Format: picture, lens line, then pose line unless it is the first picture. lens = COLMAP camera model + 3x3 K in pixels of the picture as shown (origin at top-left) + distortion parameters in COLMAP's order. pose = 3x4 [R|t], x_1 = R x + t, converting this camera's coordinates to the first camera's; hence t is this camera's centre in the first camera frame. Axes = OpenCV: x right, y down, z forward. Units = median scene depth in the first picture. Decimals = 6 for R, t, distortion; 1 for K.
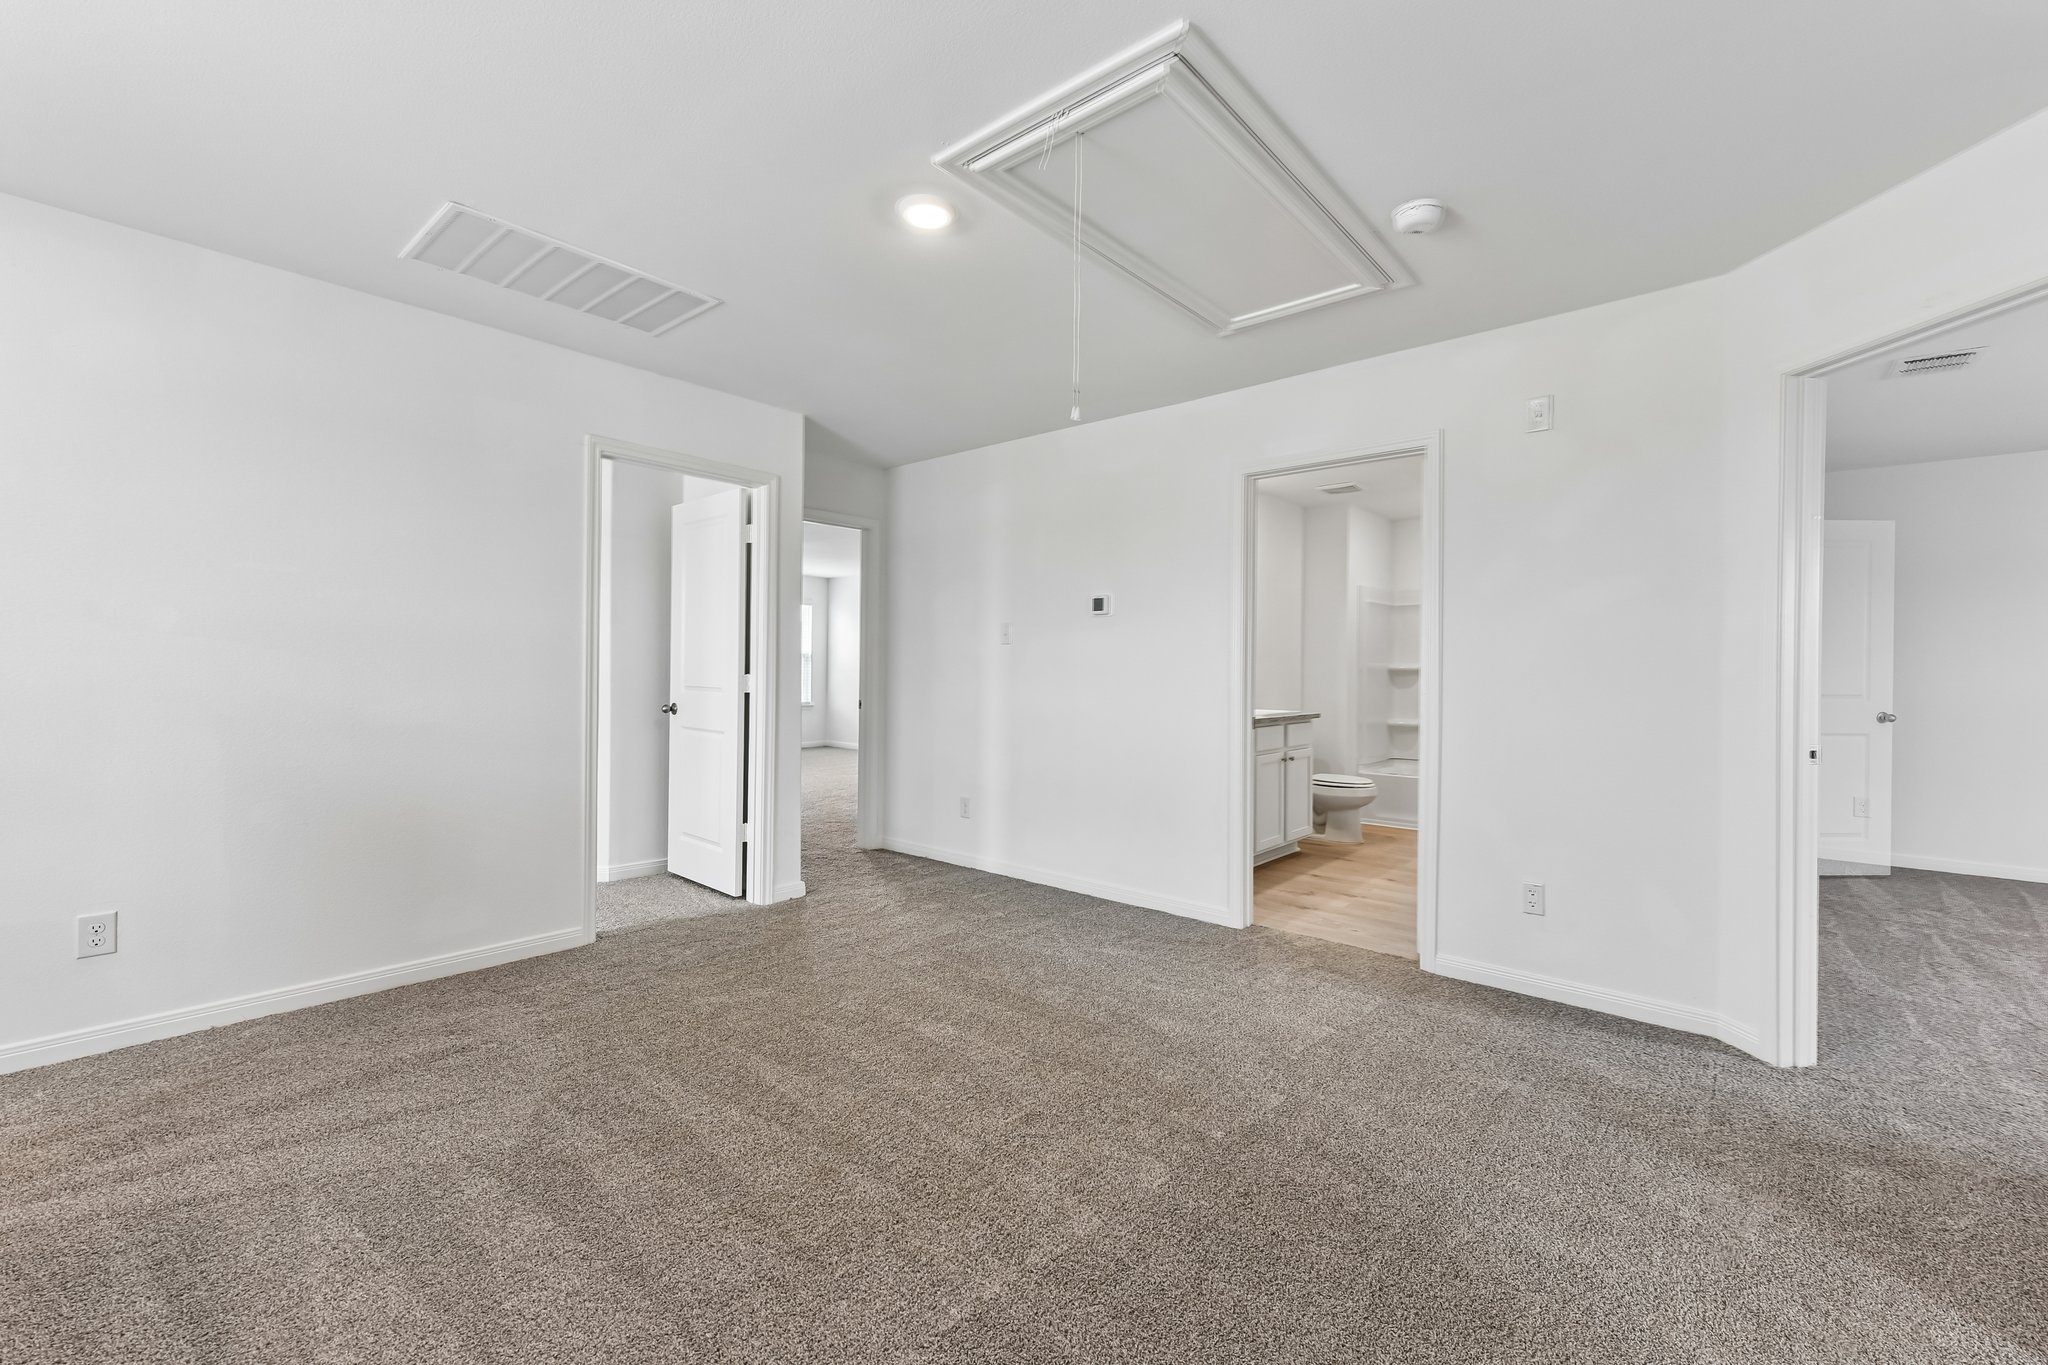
lens RADIAL K [[816.6, 0, 1030.8], [0, 816.6, 679.7], [0, 0, 1]] dist [0.001429, 0.000043]
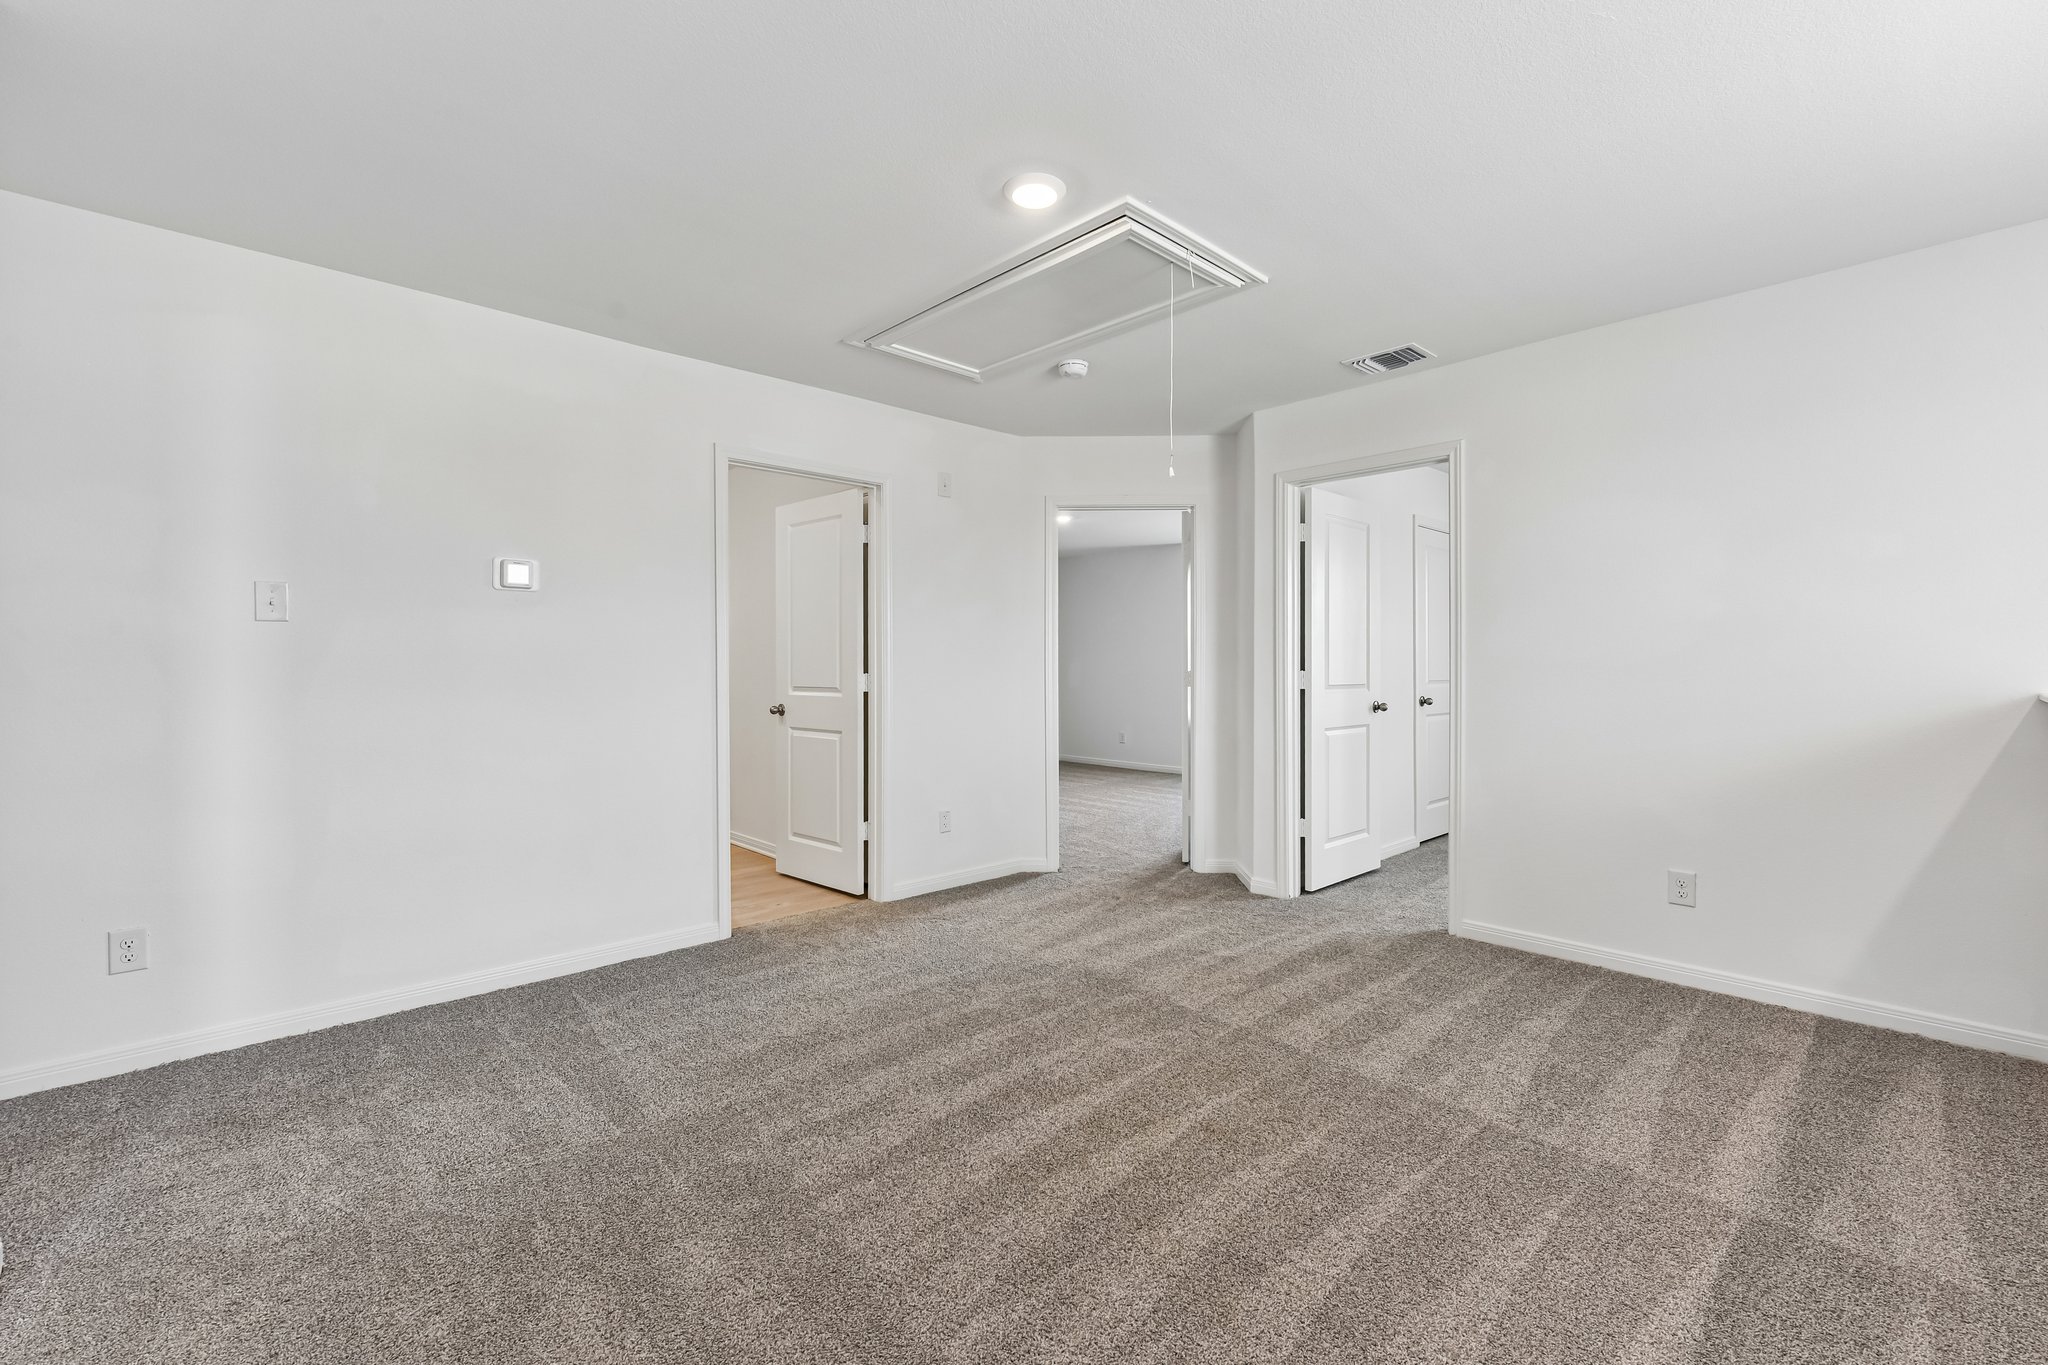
lens RADIAL K [[864.9, 0, 1016.2], [0, 864.9, 695.1], [0, 0, 1]] dist [0.001217, 0.000010]
pose [[0.113783, -0.041923, 0.992621, -0.750190], [0.008769, 0.999113, 0.041192, -0.016976], [-0.993467, 0.004017, 0.114050, 0.594396]]
